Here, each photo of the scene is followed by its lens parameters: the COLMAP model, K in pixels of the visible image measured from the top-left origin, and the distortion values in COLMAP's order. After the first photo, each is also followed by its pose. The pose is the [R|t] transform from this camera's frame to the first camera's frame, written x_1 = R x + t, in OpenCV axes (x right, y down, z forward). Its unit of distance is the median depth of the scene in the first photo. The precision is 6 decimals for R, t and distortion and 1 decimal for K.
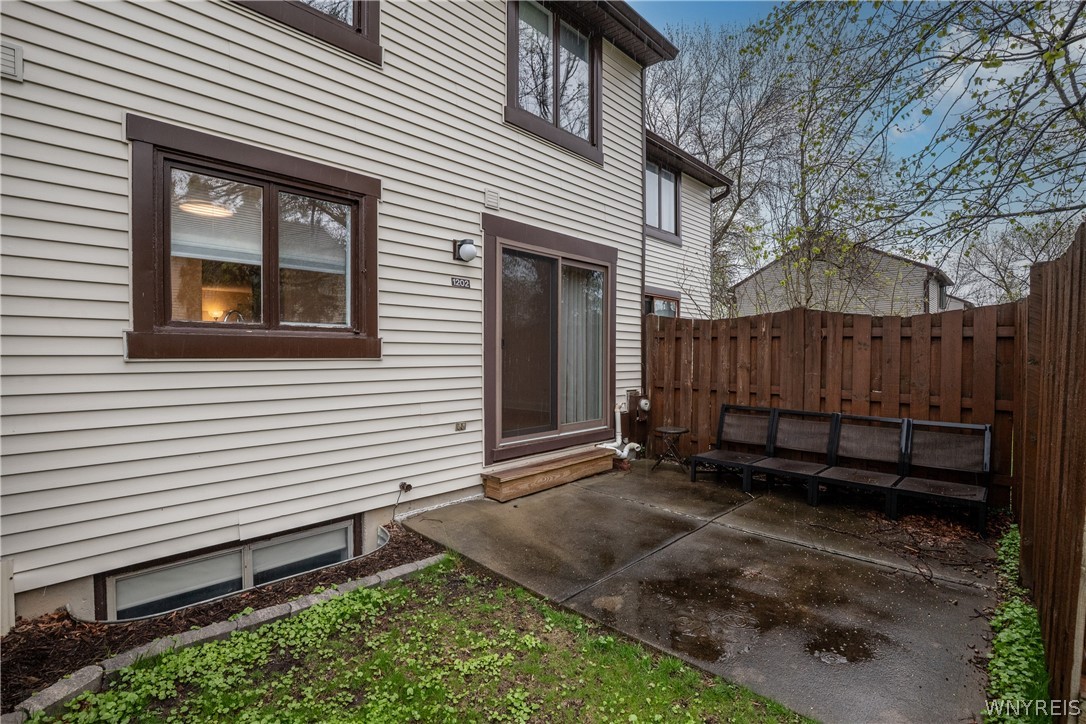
lens RADIAL K [[505.1, 0, 542.7], [0, 505.1, 342.6], [0, 0, 1]] dist [0.003797, -0.000341]
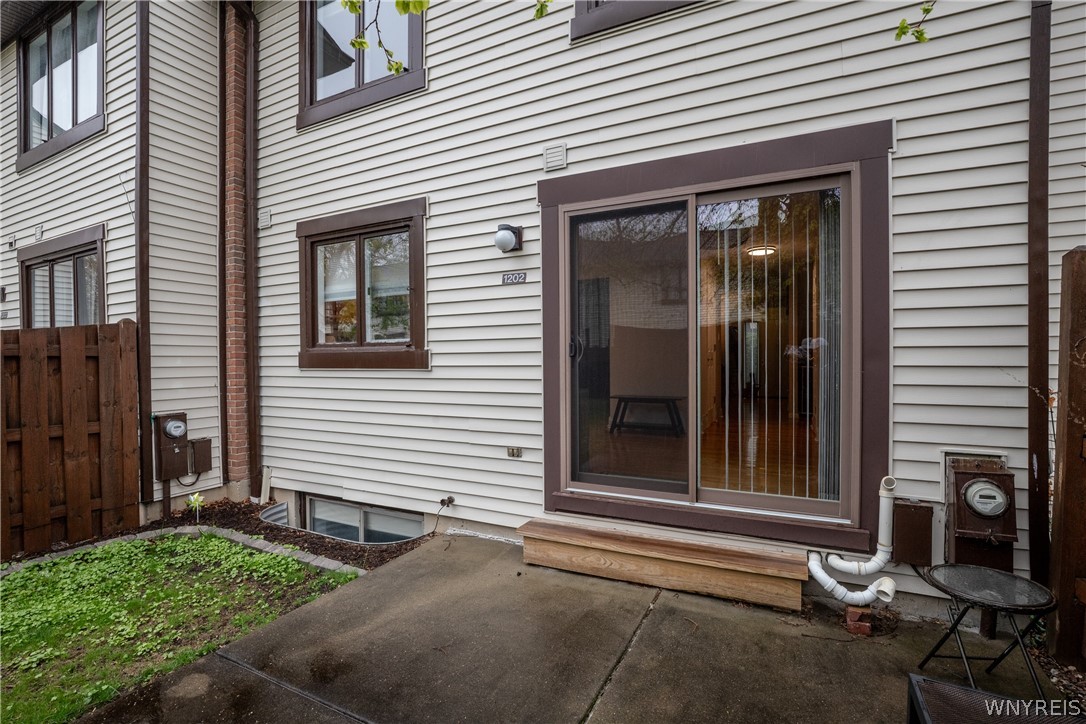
lens RADIAL K [[483.0, 0, 543.0], [0, 483.0, 362.0], [0, 0, 1]] dist [-0.018171, -0.000374]
pose [[0.312364, -0.009525, -0.949915, 0.602517], [0.023122, 0.999730, -0.002421, 0.021379], [0.949681, -0.021208, 0.312500, 0.800044]]
